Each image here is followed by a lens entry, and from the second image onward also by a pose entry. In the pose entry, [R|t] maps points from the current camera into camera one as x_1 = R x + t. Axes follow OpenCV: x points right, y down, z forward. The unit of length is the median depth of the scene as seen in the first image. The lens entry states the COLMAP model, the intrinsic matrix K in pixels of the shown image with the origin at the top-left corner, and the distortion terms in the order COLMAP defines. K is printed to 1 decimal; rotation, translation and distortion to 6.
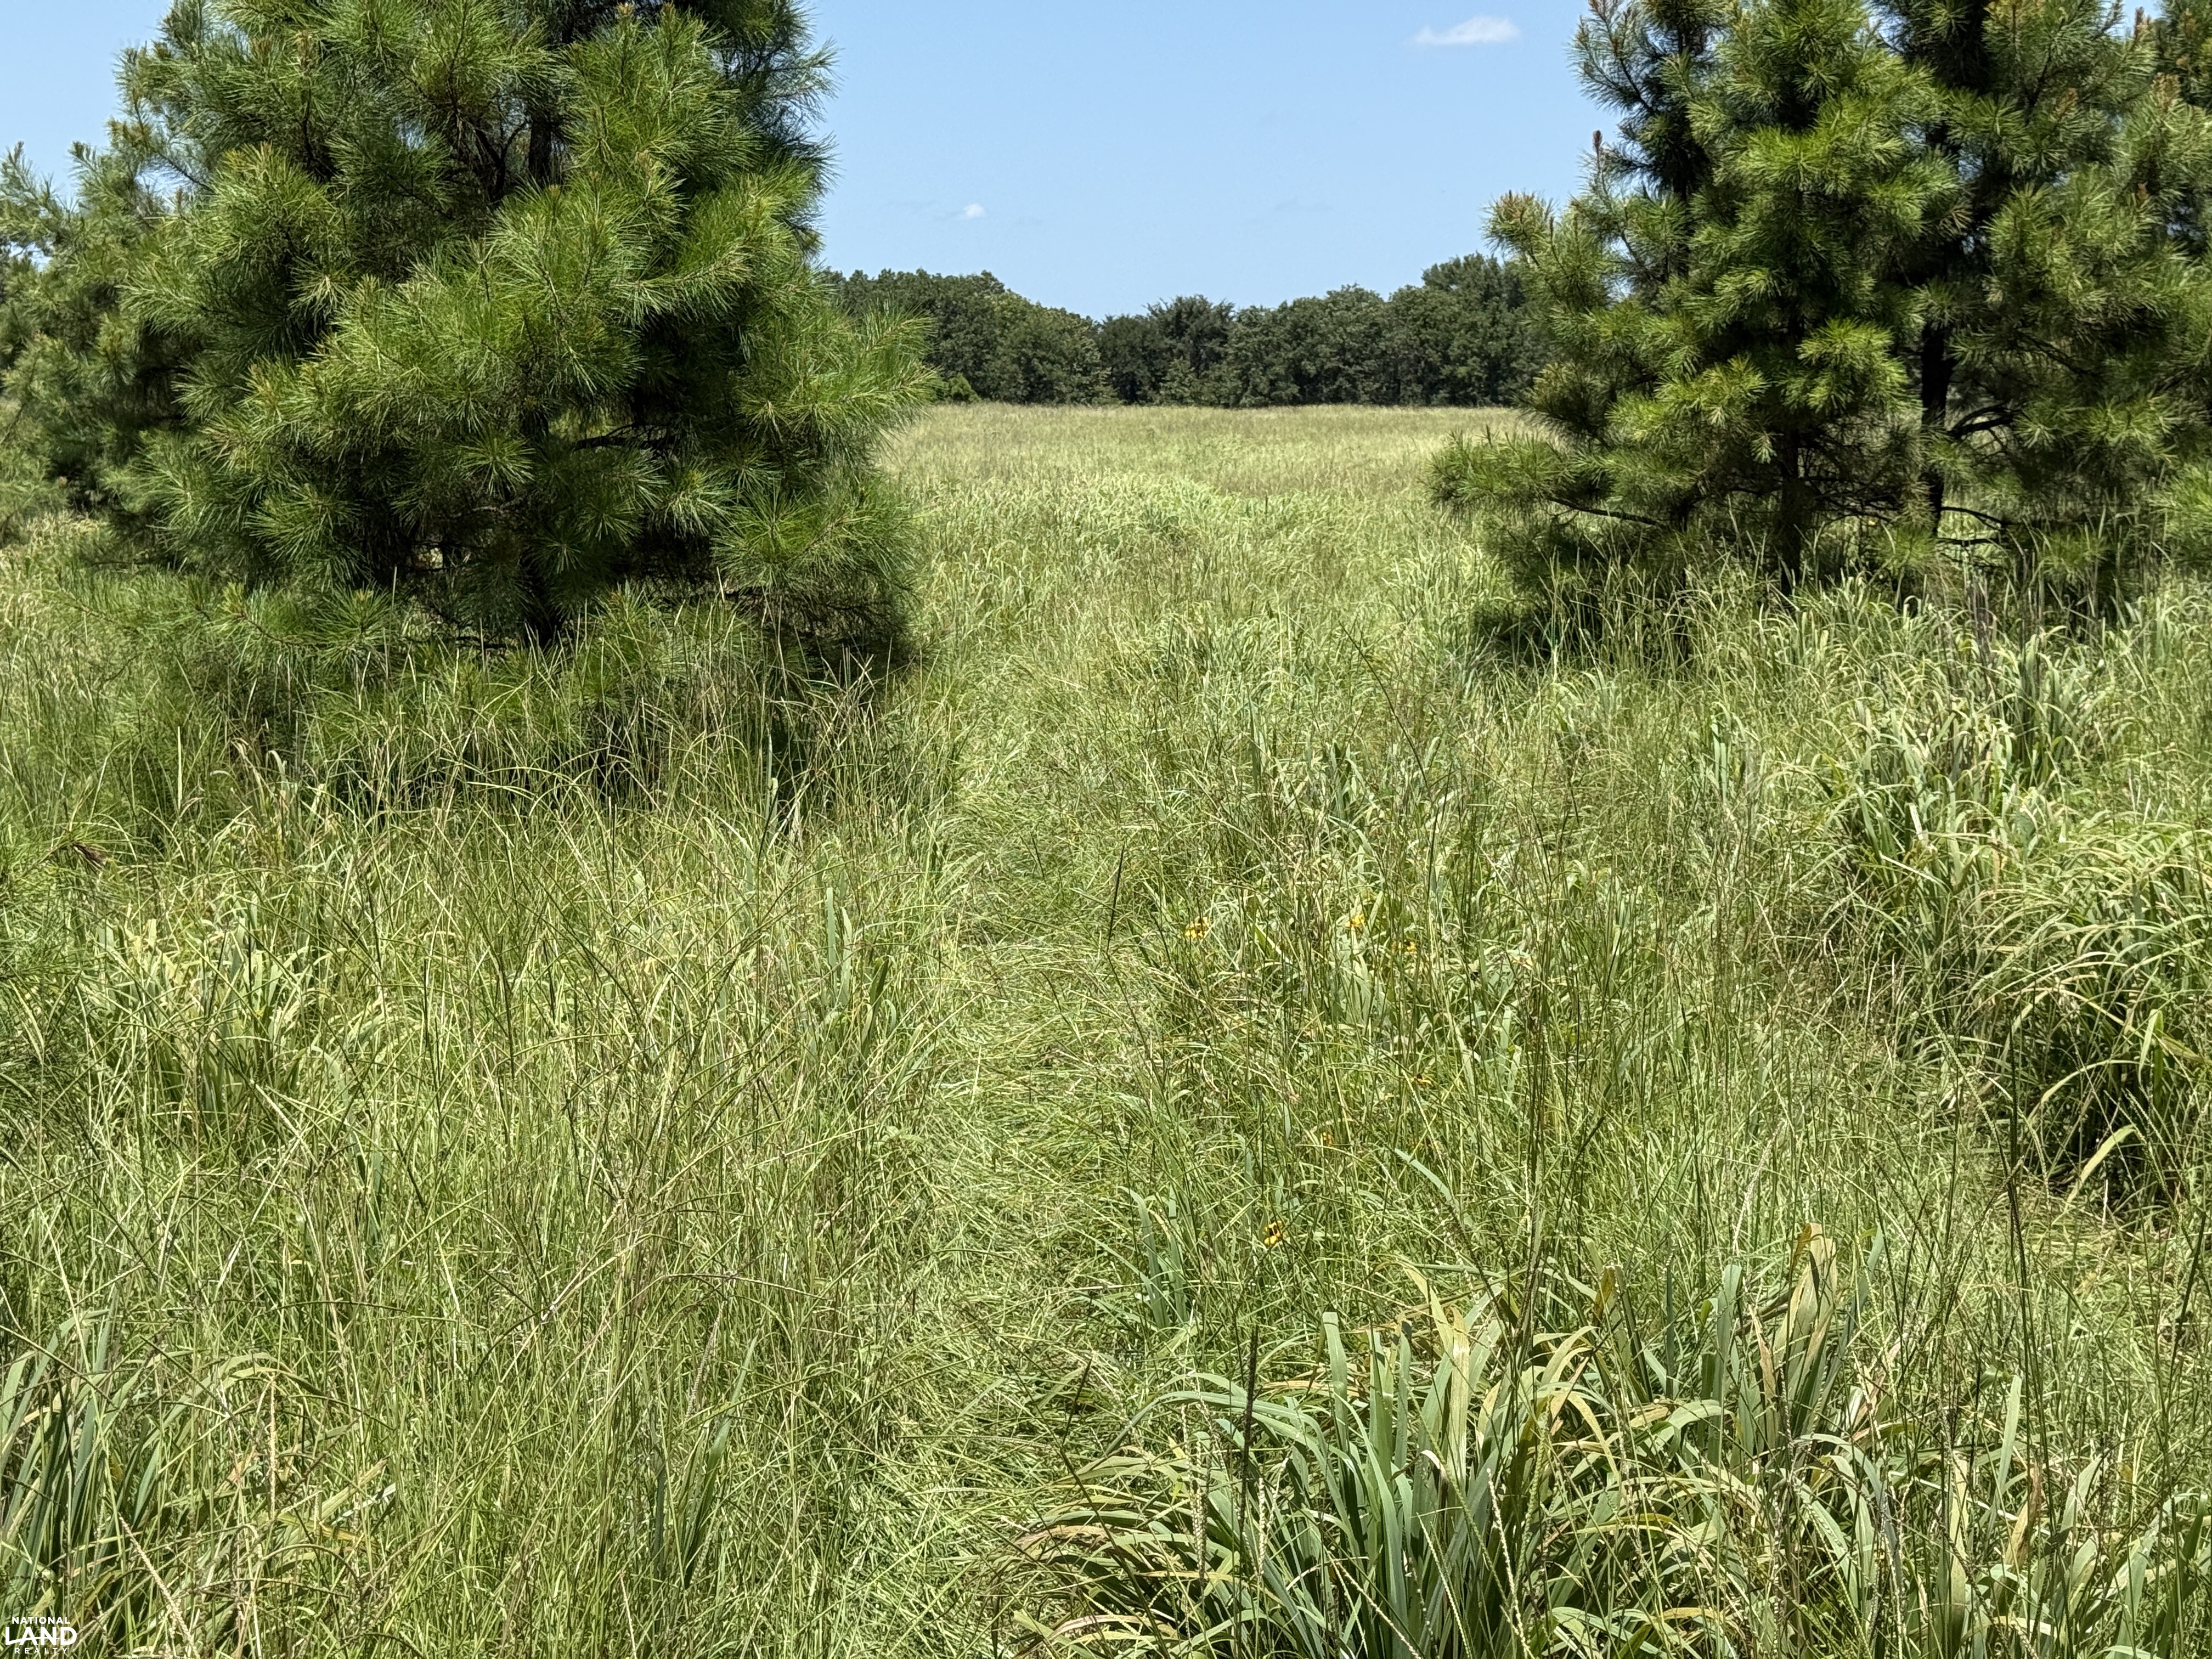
lens RADIAL K [[3091.9, 0, 1116.3], [0, 3091.9, 887.7], [0, 0, 1]] dist [0.061374, 0.000000]
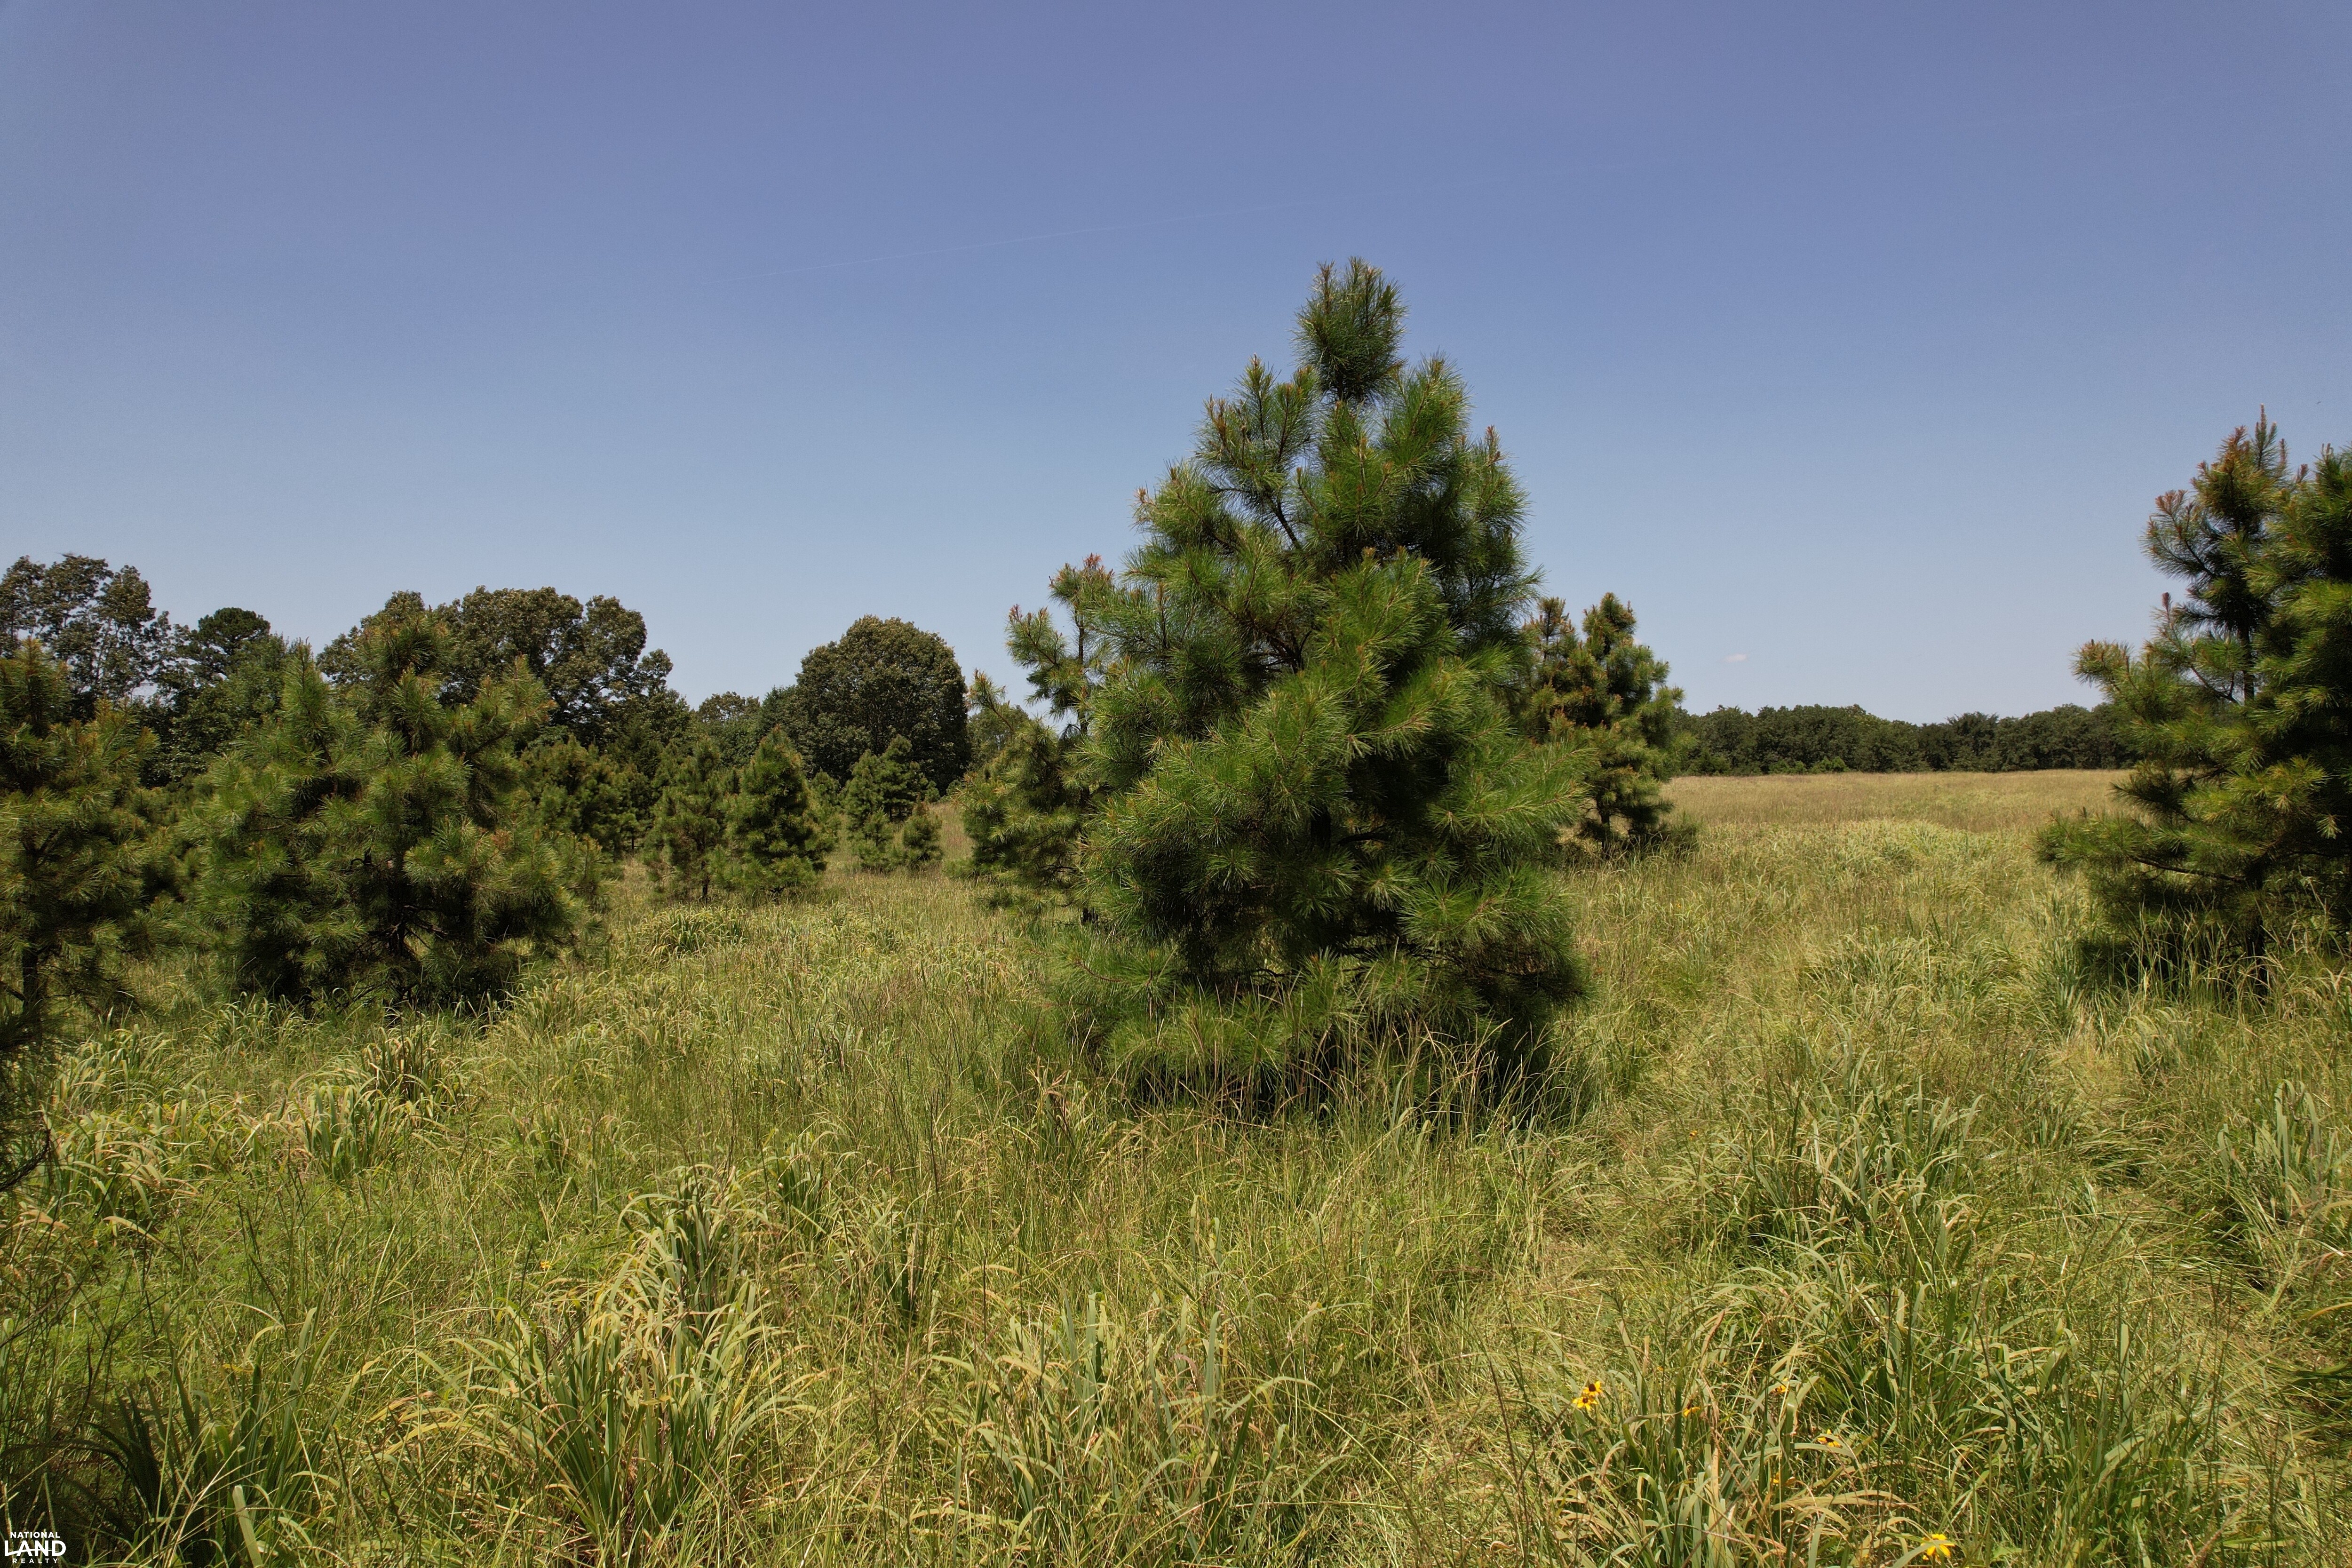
lens RADIAL K [[1496.8, 0, 1197.7], [0, 1496.8, 811.1], [0, 0, 1]] dist [-0.063793, 0.050207]
pose [[0.894989, -0.011068, -0.445951, 0.059976], [-0.047827, 0.991549, -0.120595, -0.050651], [0.443517, 0.129260, 0.886896, 0.251835]]
